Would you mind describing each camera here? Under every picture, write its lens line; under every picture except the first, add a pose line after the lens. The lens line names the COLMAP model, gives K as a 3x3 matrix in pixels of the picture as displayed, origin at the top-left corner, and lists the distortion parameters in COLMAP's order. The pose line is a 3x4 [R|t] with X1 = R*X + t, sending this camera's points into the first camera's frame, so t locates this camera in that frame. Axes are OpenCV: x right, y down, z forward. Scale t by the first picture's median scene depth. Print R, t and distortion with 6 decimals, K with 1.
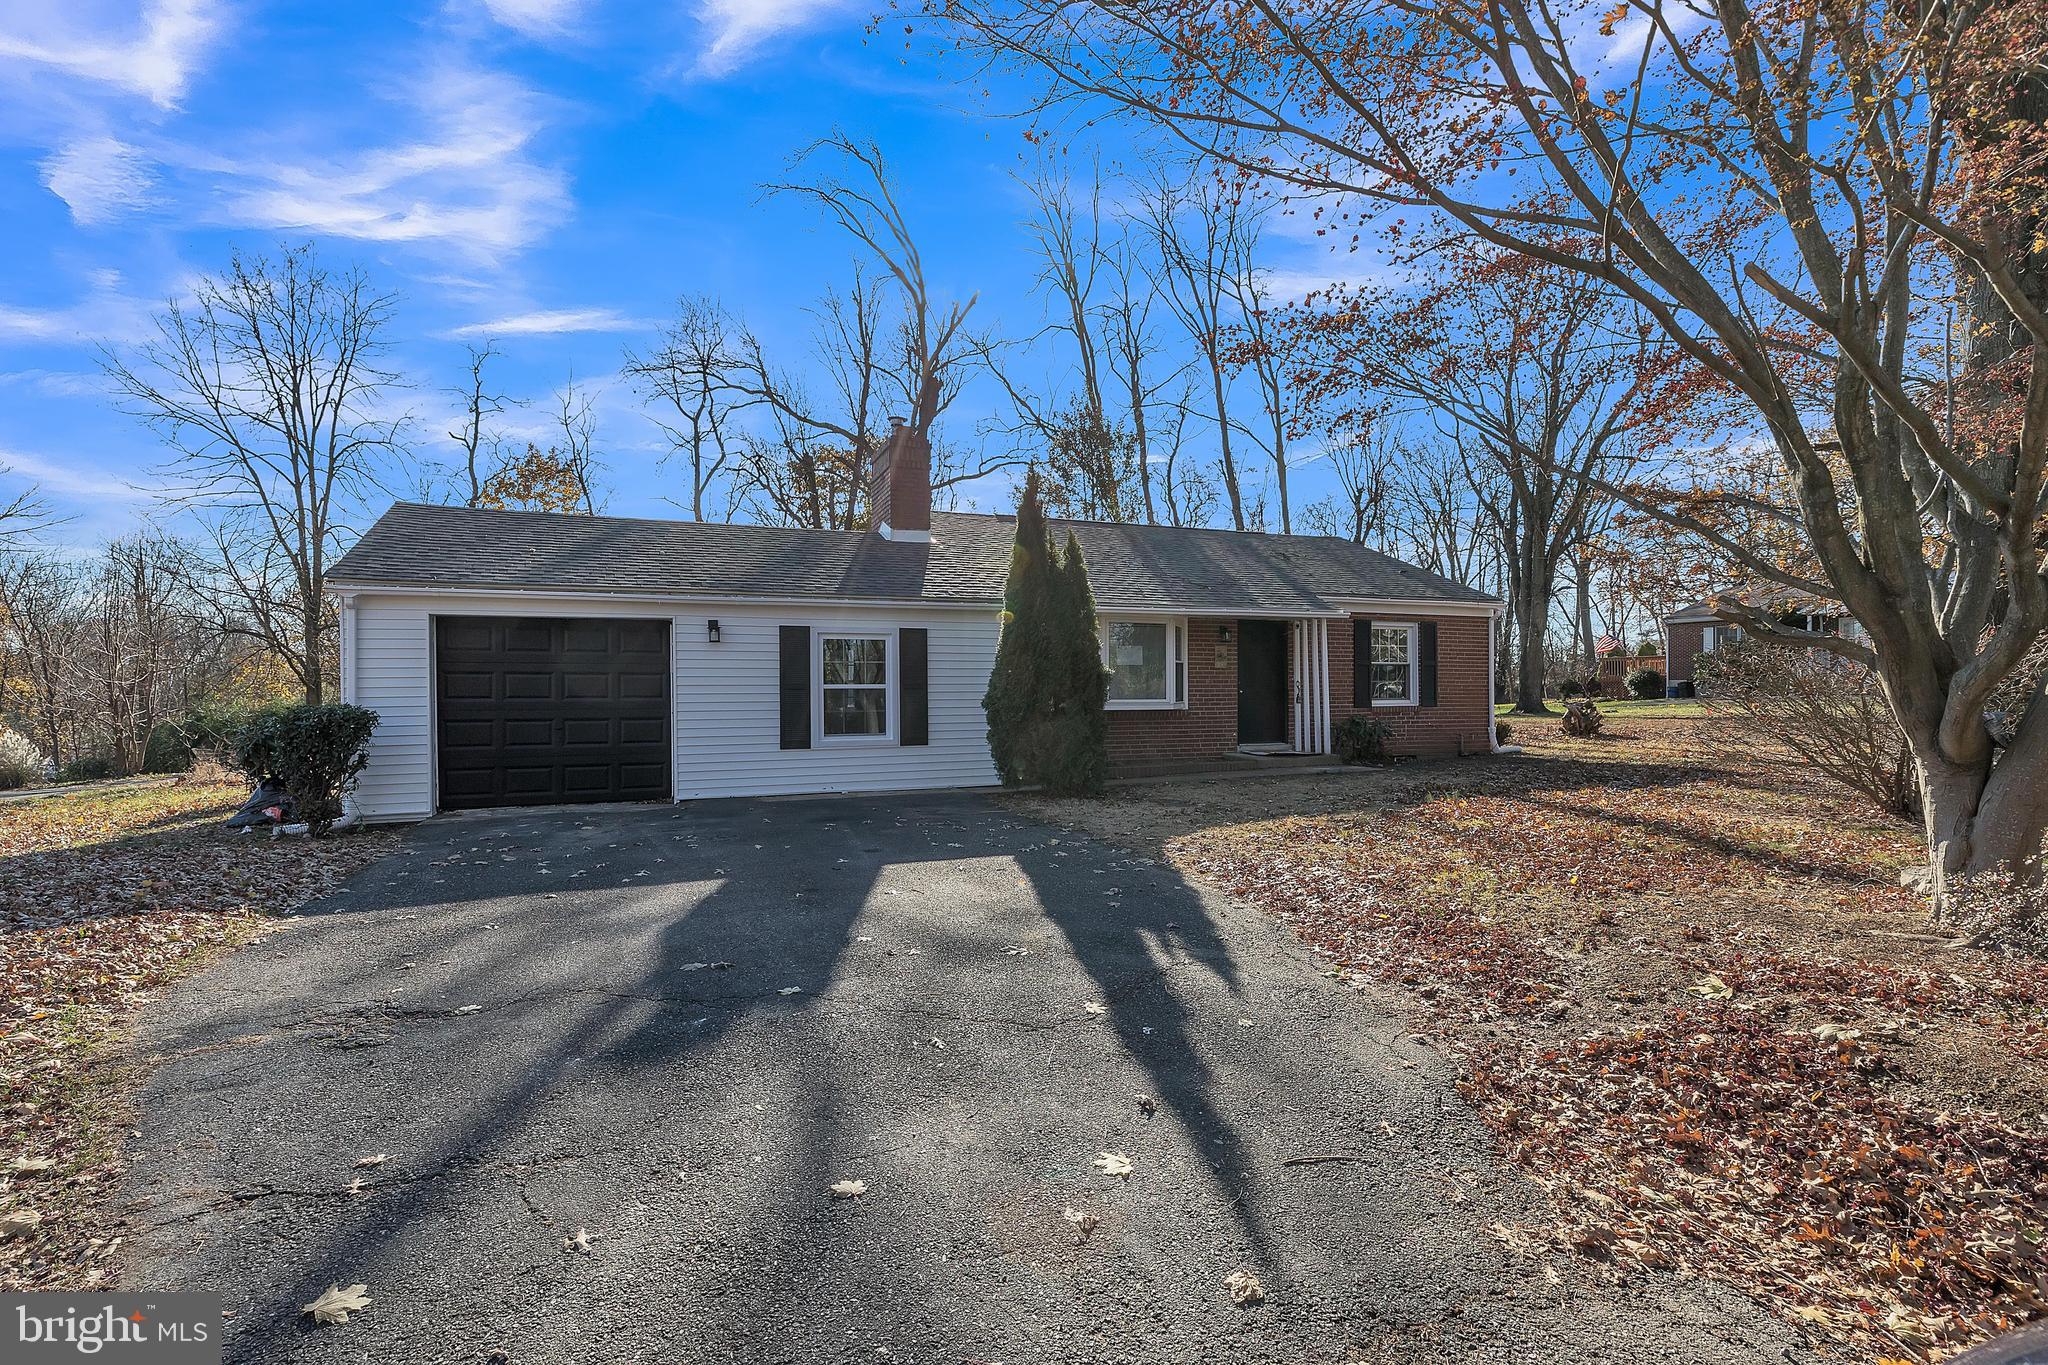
lens RADIAL K [[947.6, 0, 1022.2], [0, 947.6, 683.1], [0, 0, 1]] dist [-0.001511, -0.000233]
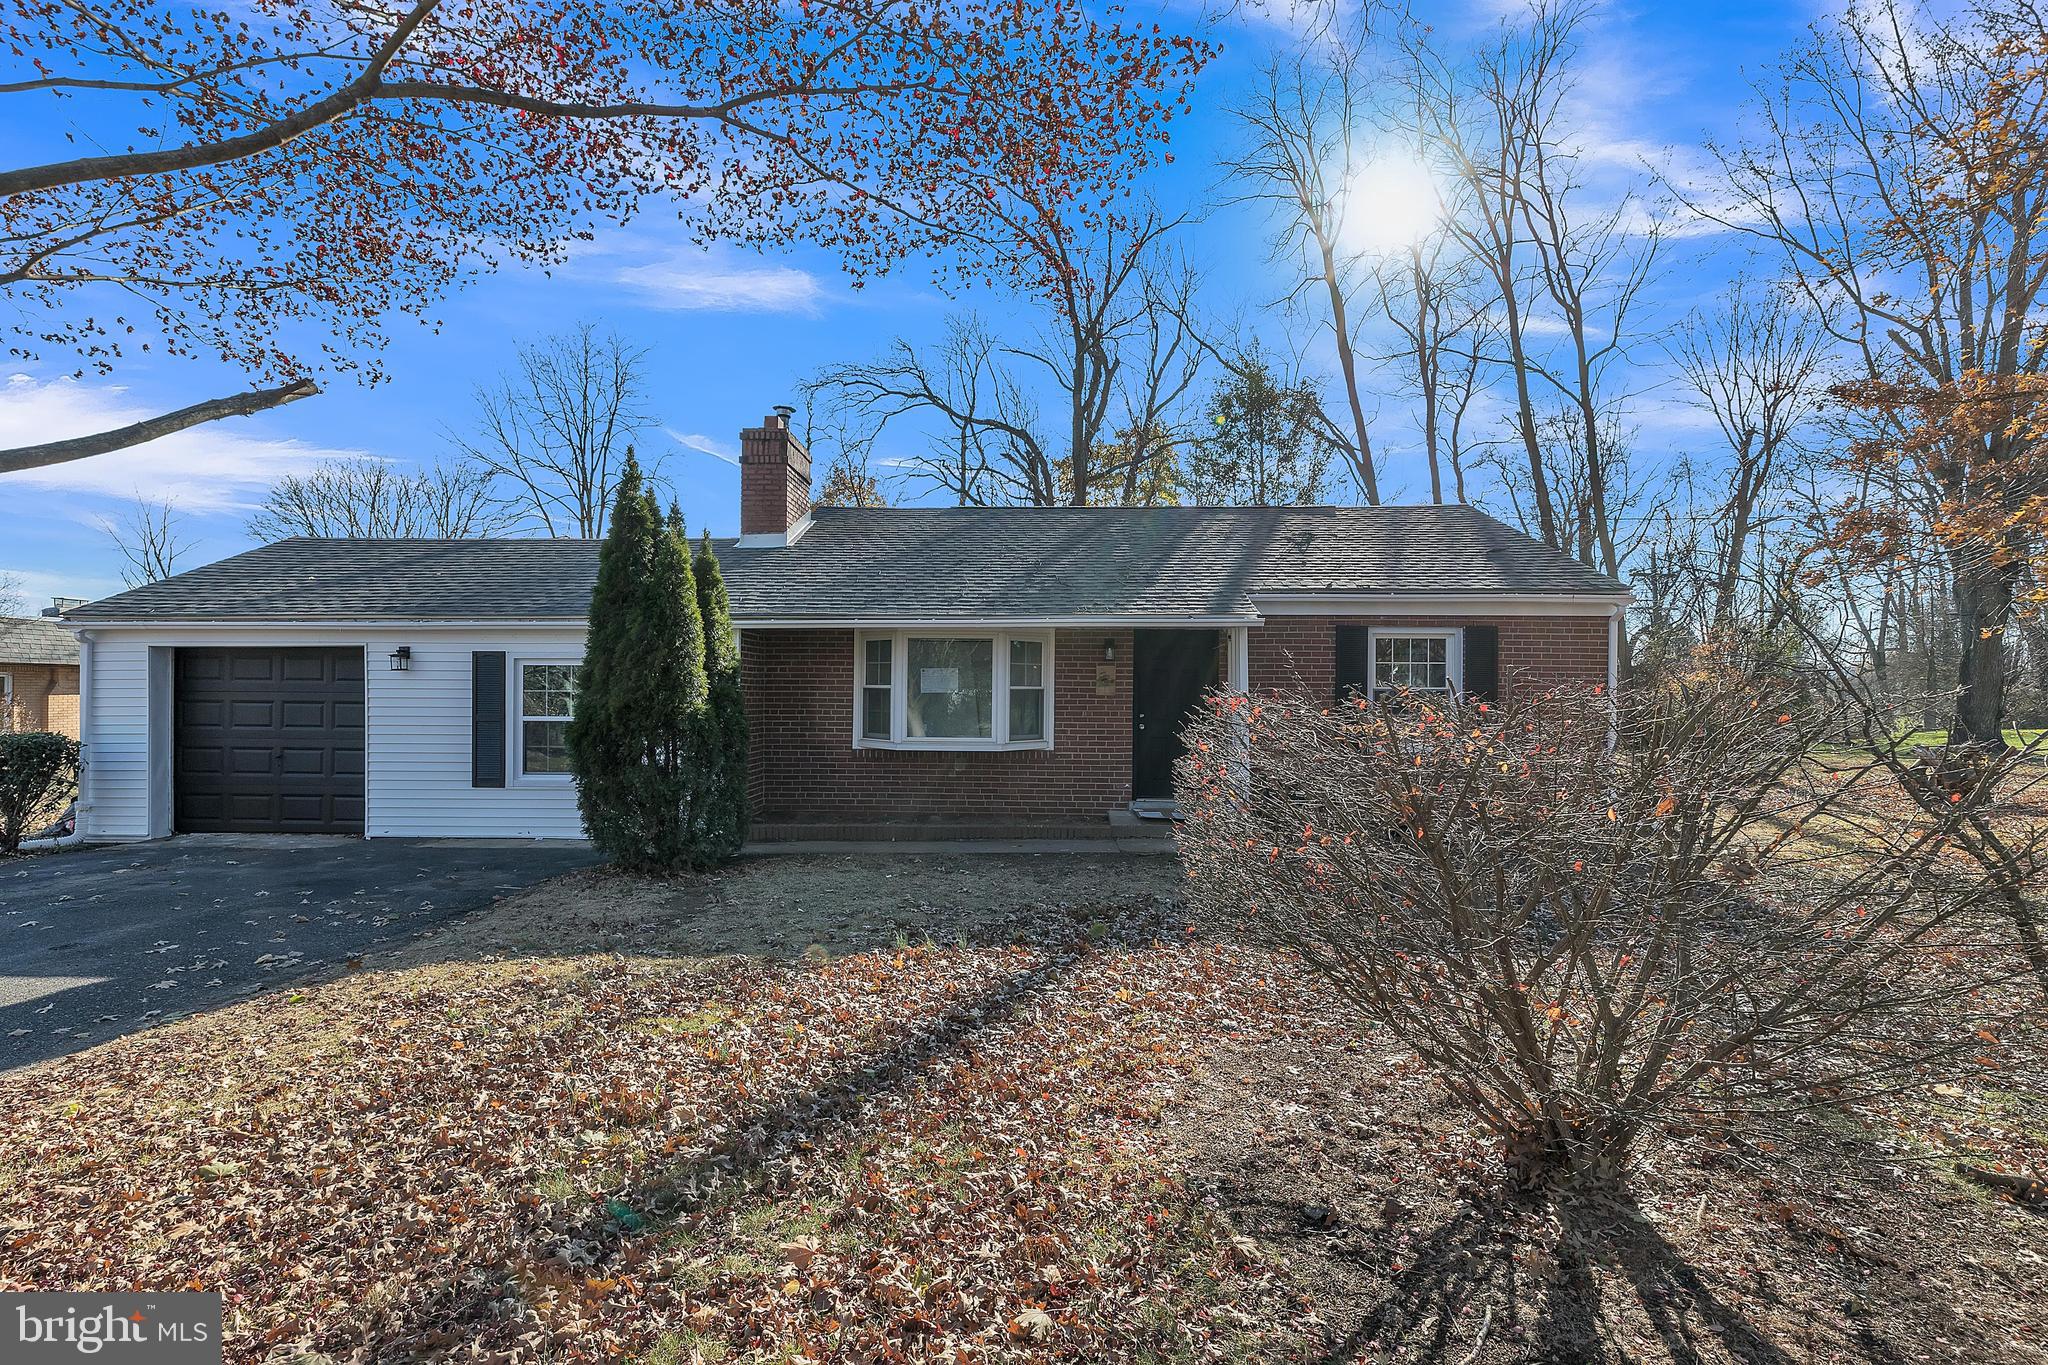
lens RADIAL K [[947.6, 0, 1024.5], [0, 947.6, 679.7], [0, 0, 1]] dist [-0.001511, -0.000233]
pose [[0.912064, 0.006609, -0.409995, 0.584021], [-0.006476, 0.999978, 0.001712, -0.037097], [0.409997, 0.001094, 0.912086, 0.378778]]
